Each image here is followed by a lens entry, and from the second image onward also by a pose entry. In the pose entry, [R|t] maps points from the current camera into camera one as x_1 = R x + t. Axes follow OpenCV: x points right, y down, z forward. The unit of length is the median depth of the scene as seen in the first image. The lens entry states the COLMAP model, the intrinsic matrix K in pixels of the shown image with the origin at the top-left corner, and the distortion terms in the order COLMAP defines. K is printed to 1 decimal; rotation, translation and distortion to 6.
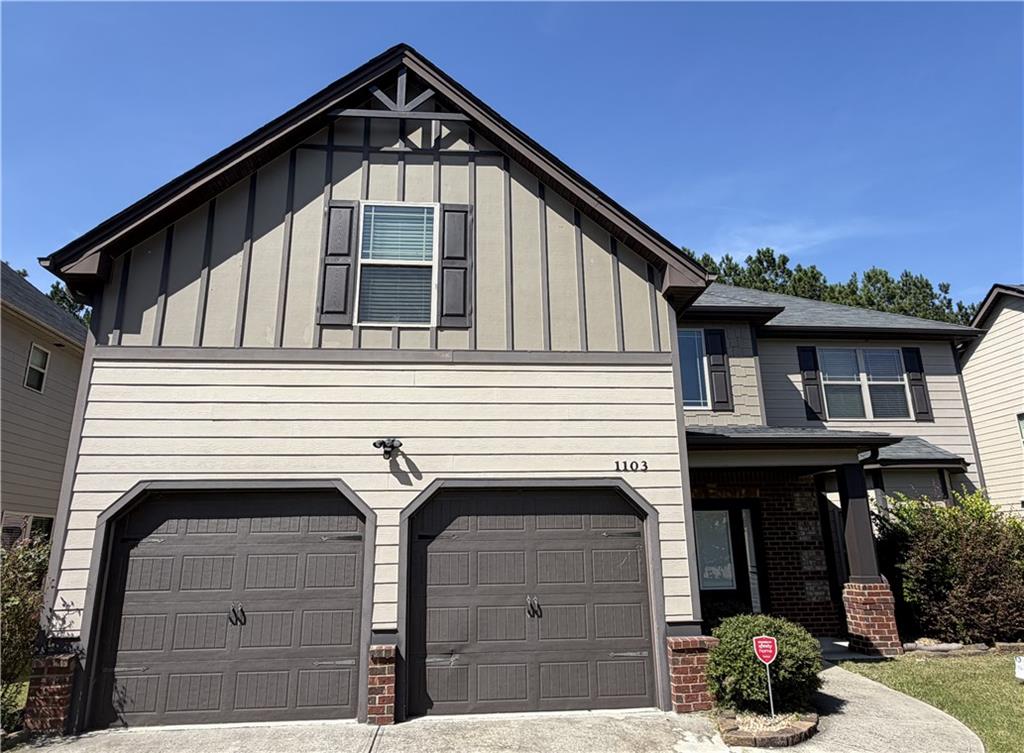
lens RADIAL K [[630.8, 0, 512.0], [0, 630.8, 376.5], [0, 0, 1]] dist [0.006203, -0.002354]
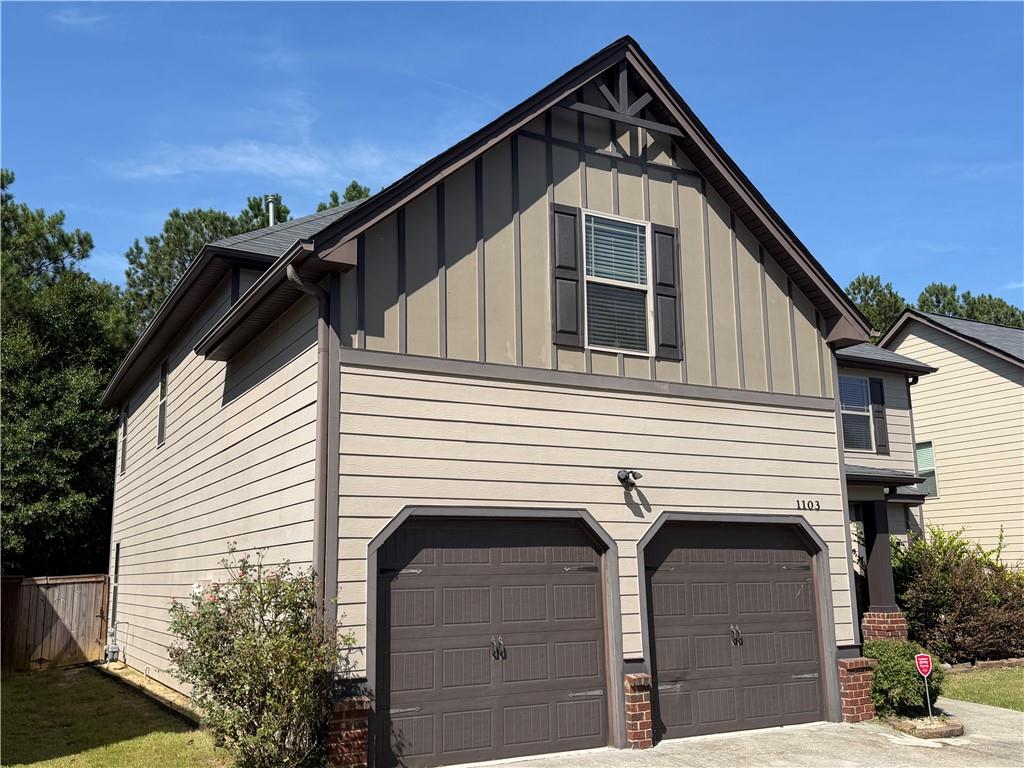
lens RADIAL K [[943.8, 0, 512.0], [0, 943.8, 384.0], [0, 0, 1]] dist [0.174934, -0.339331]
pose [[0.909771, 0.081204, 0.407091, -0.926950], [-0.108215, 0.993165, 0.043730, -0.077396], [-0.400757, -0.083838, 0.912340, -0.261916]]
